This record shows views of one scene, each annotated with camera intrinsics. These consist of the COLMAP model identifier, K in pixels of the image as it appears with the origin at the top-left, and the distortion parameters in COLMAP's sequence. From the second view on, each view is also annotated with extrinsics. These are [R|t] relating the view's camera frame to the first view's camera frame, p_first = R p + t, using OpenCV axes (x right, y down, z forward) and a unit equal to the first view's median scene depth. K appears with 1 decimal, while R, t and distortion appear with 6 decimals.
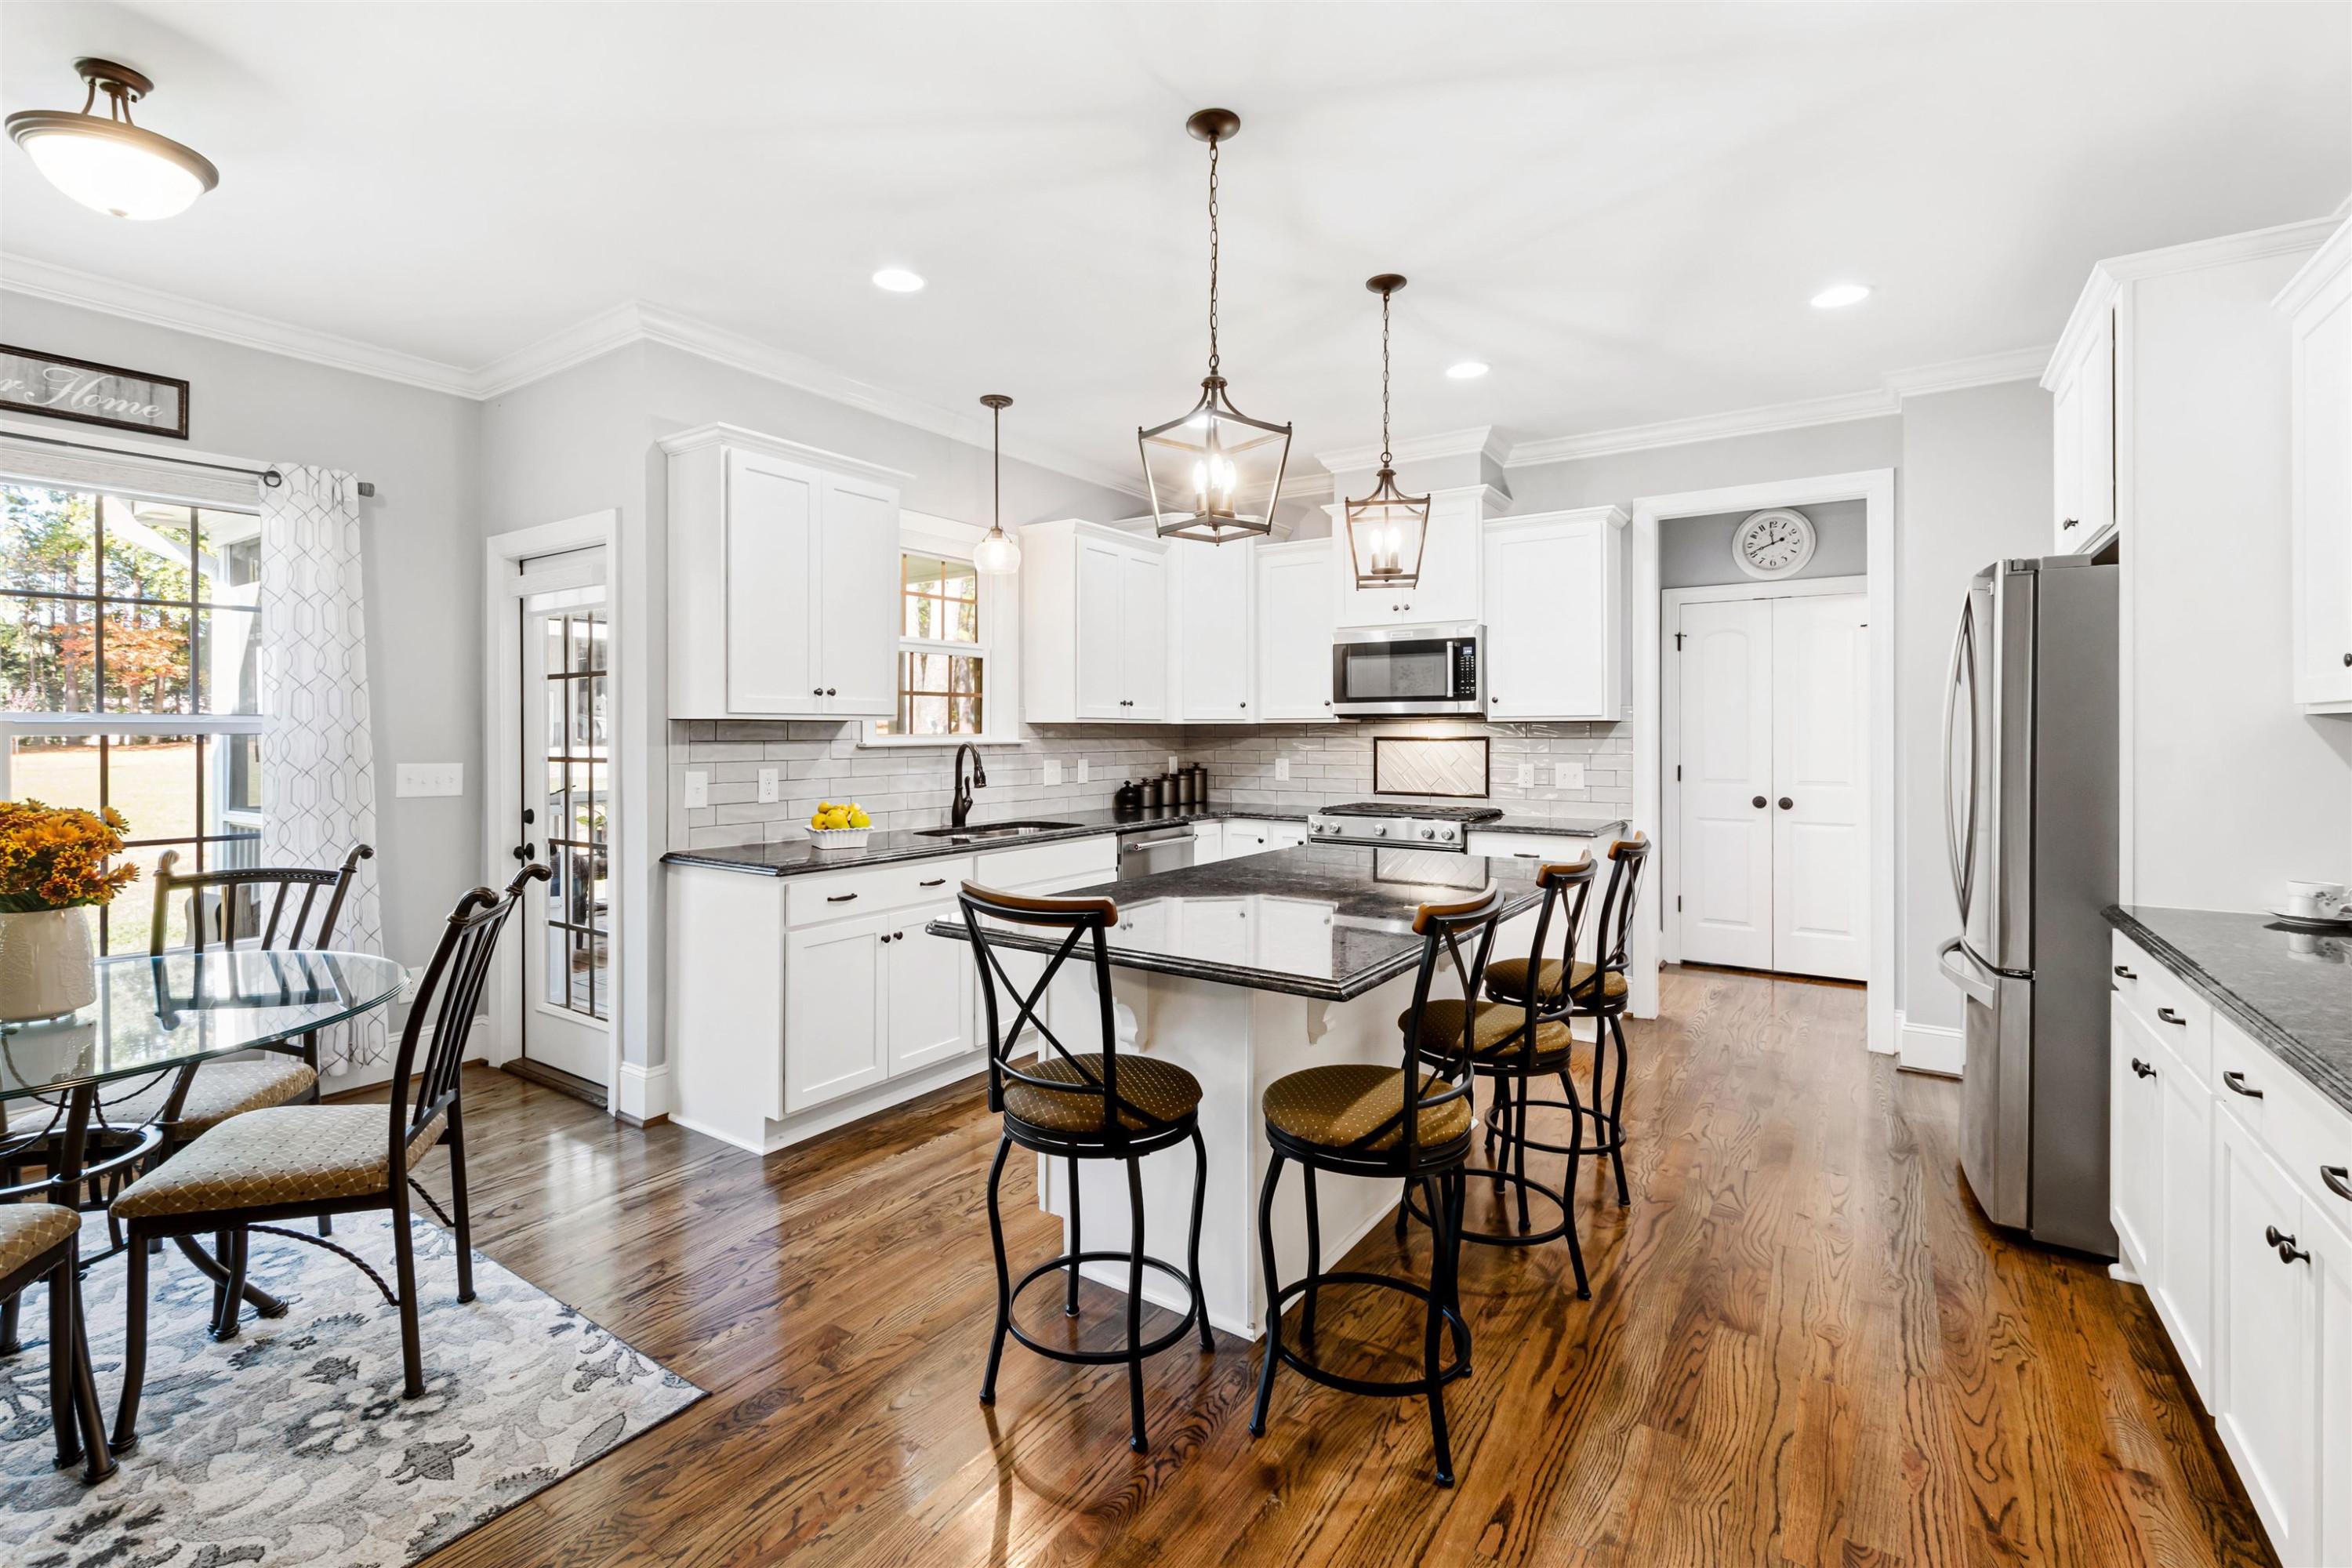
lens RADIAL K [[1026.2, 0, 1165.4], [0, 1026.2, 753.5], [0, 0, 1]] dist [0.001988, 0.000168]
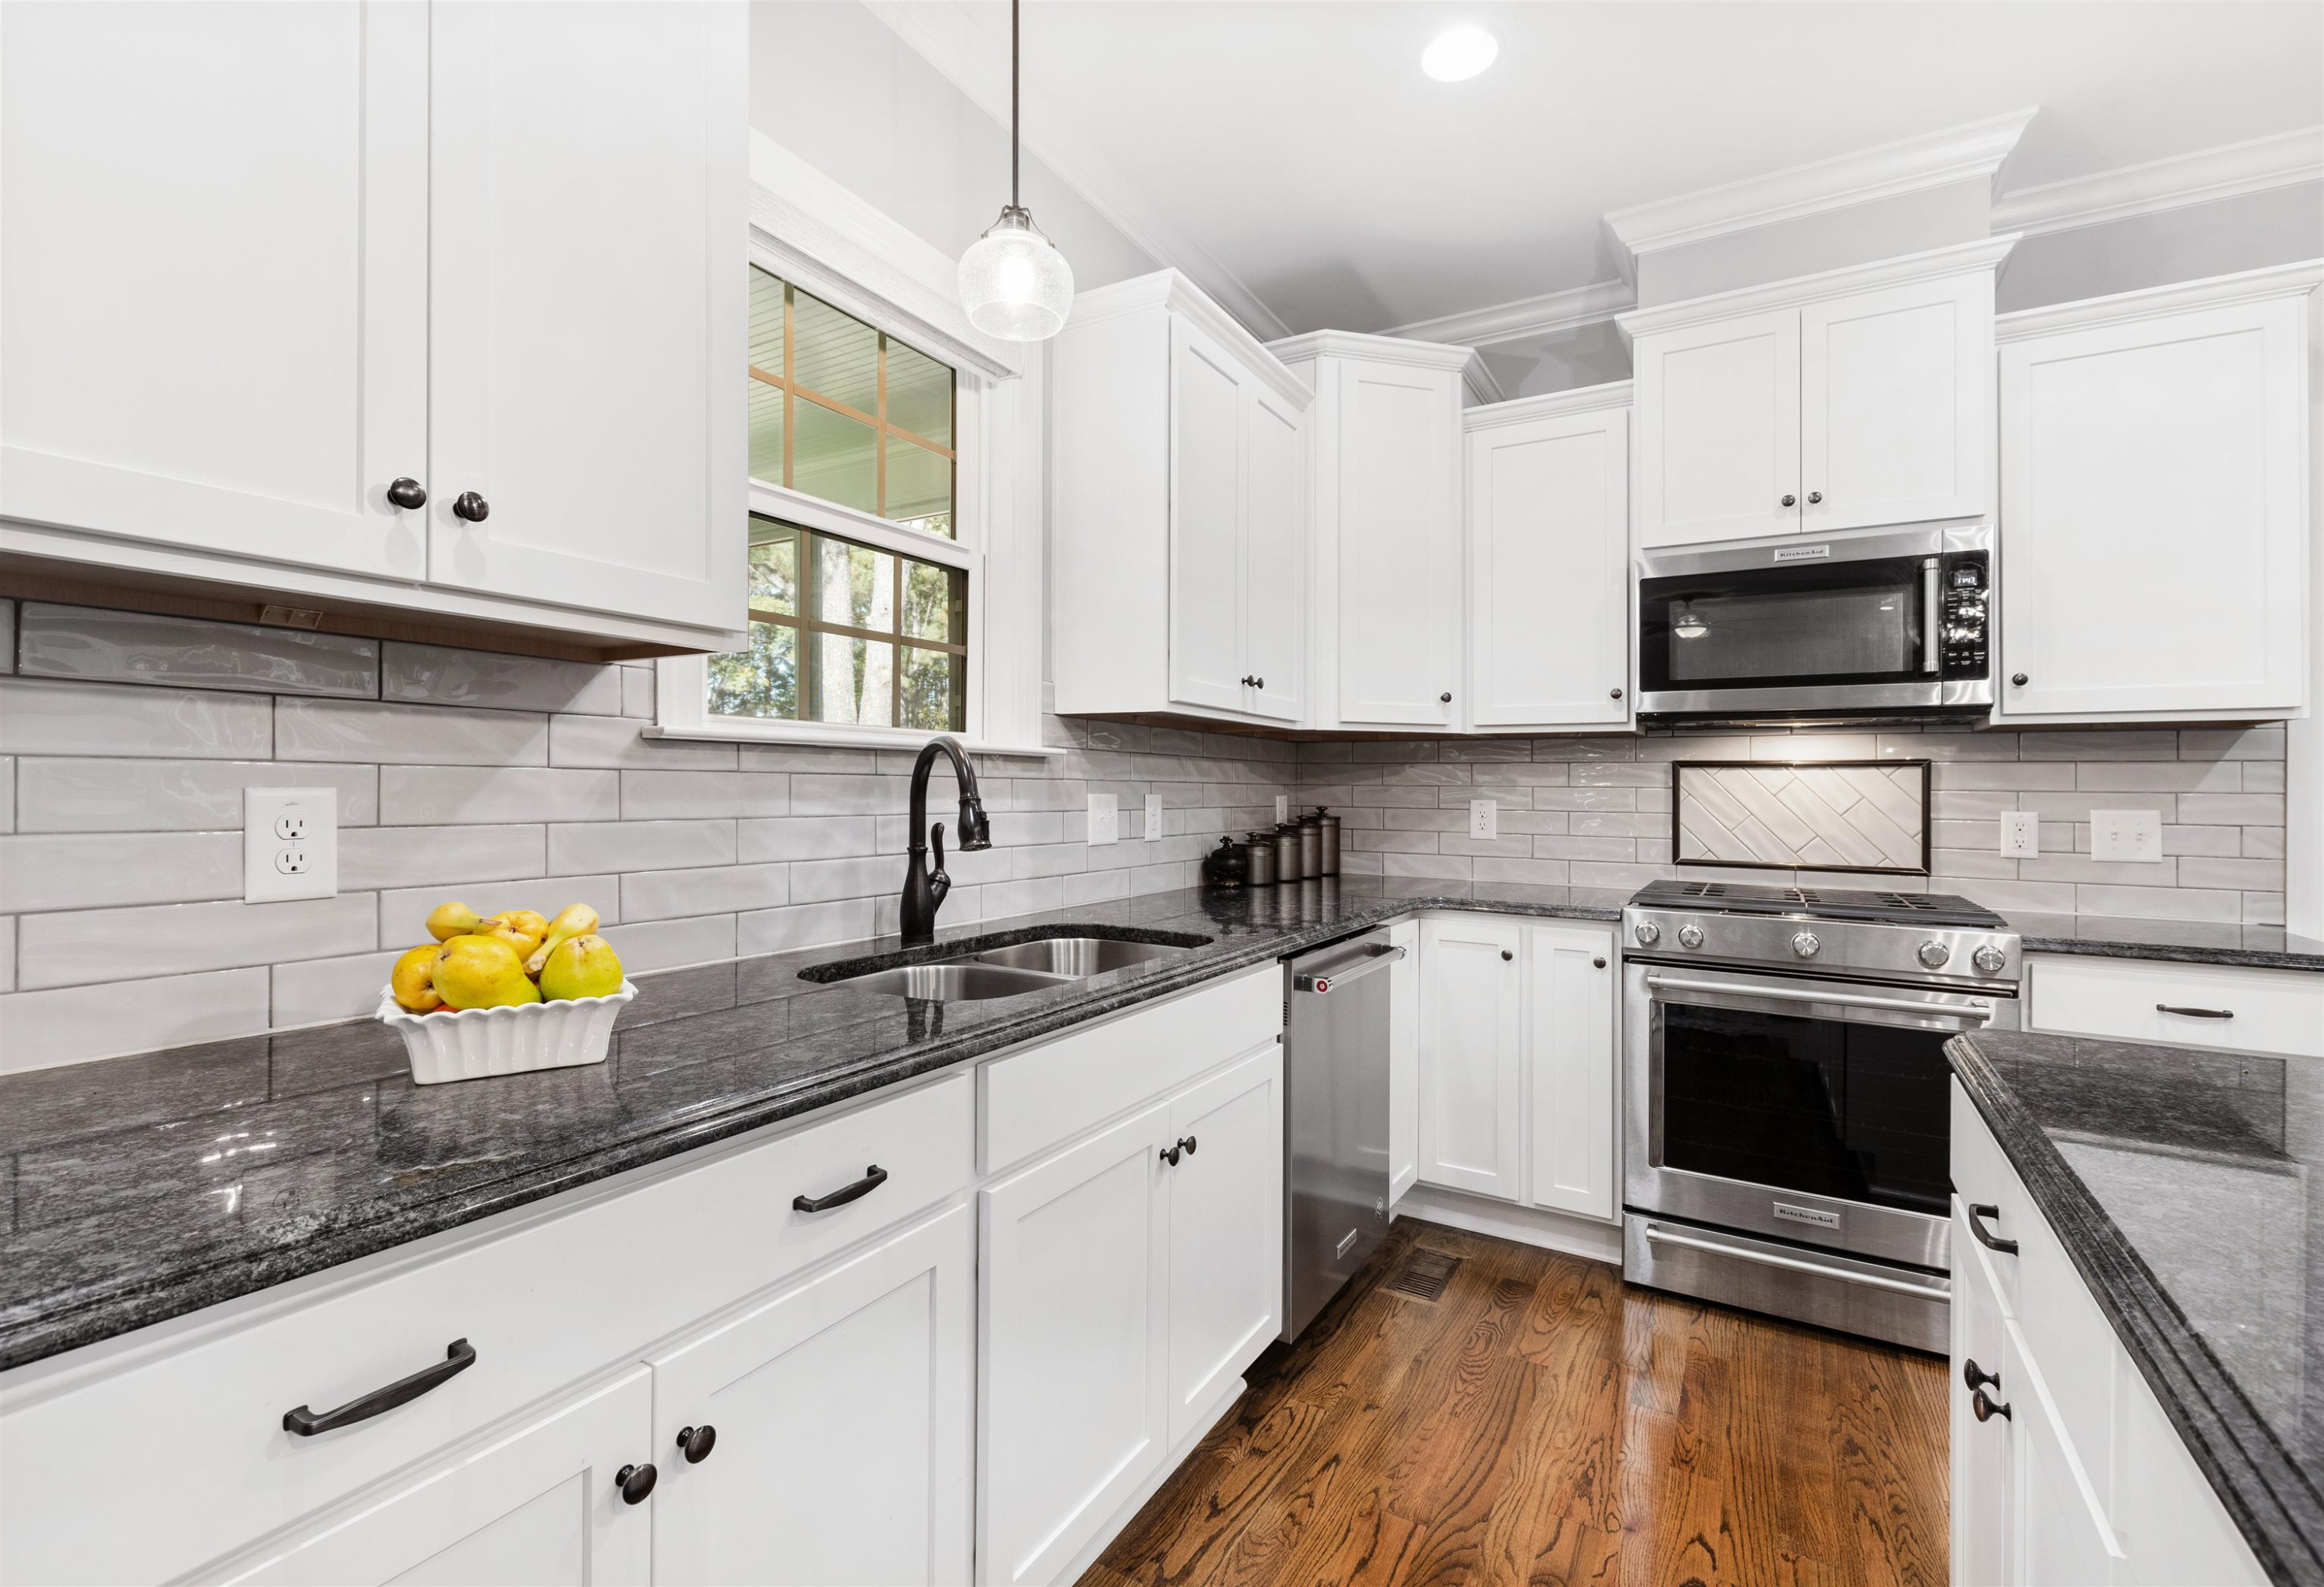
lens RADIAL K [[1019.0, 0, 1160.9], [0, 1019.0, 833.9], [0, 0, 1]] dist [0.002489, 0.000099]
pose [[0.998473, 0.009497, 0.054410, -0.115245], [-0.010848, 0.999639, 0.024586, 0.014325], [-0.054157, -0.025139, 0.998216, 0.534781]]
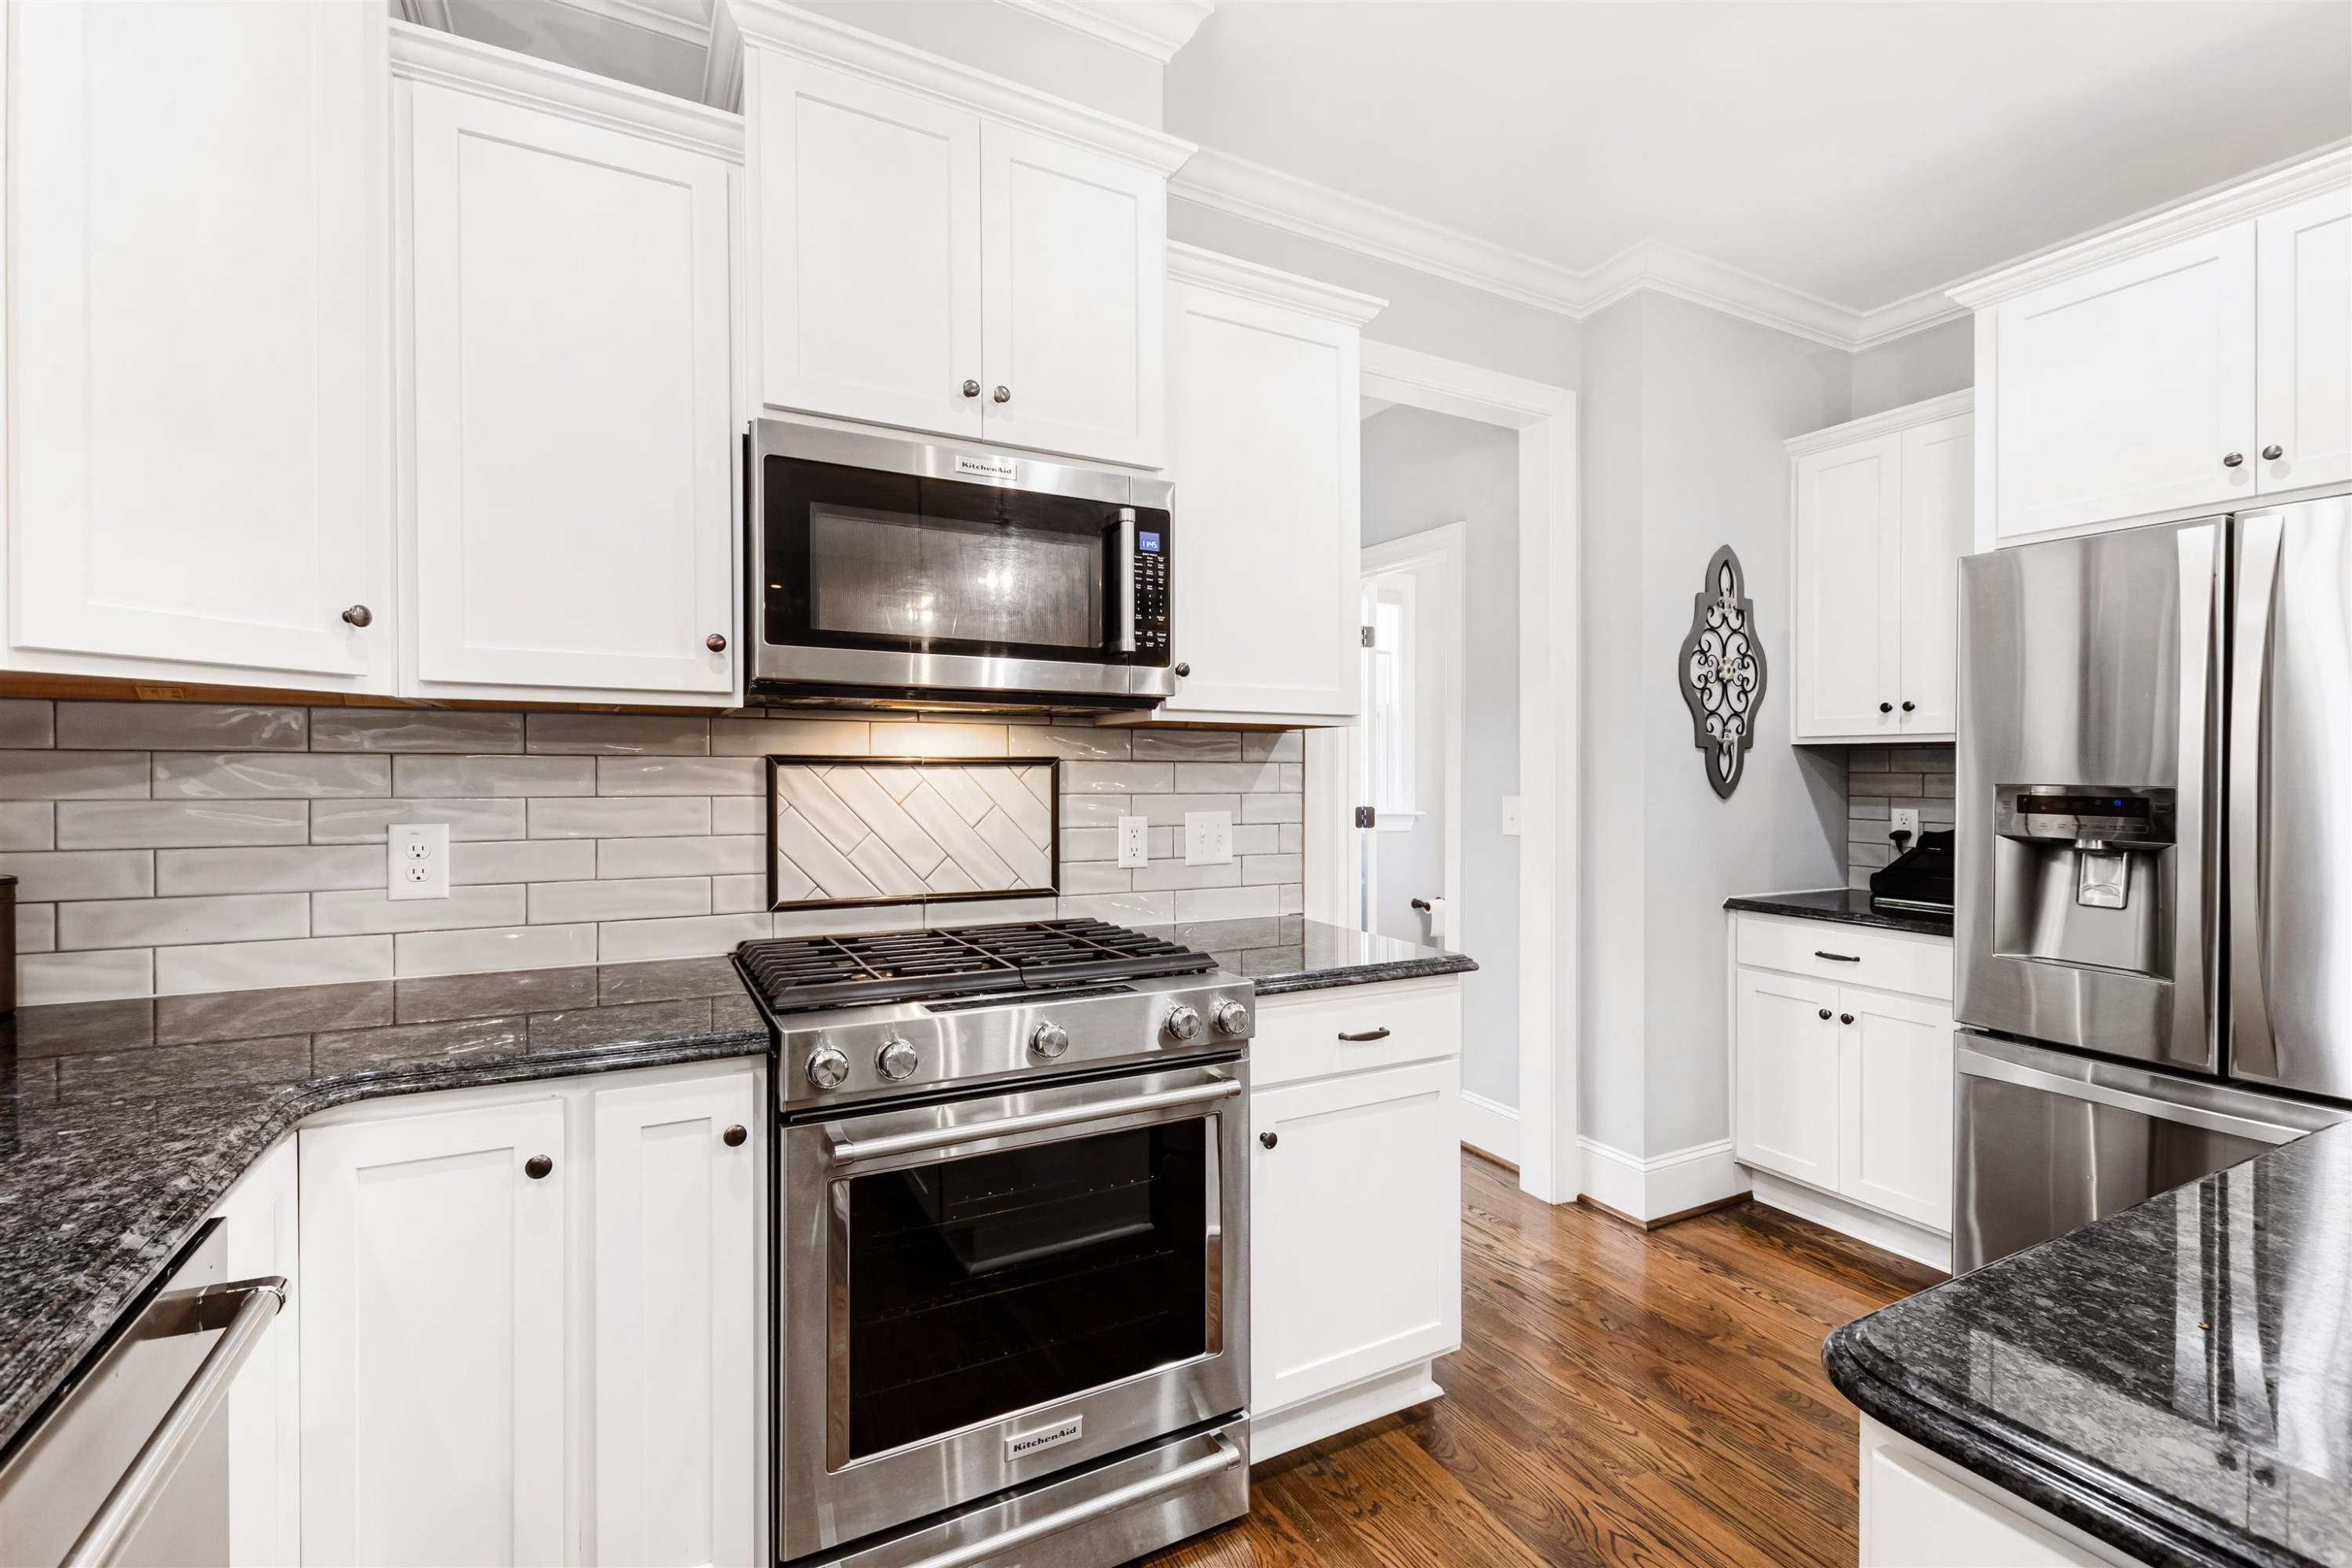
lens RADIAL K [[1026.2, 0, 1165.4], [0, 1026.2, 753.5], [0, 0, 1]] dist [0.001988, 0.000168]
pose [[0.474341, 0.016613, 0.880184, -0.055620], [0.011600, 0.999617, -0.025119, -0.006634], [-0.880265, 0.022126, 0.473967, 0.804844]]
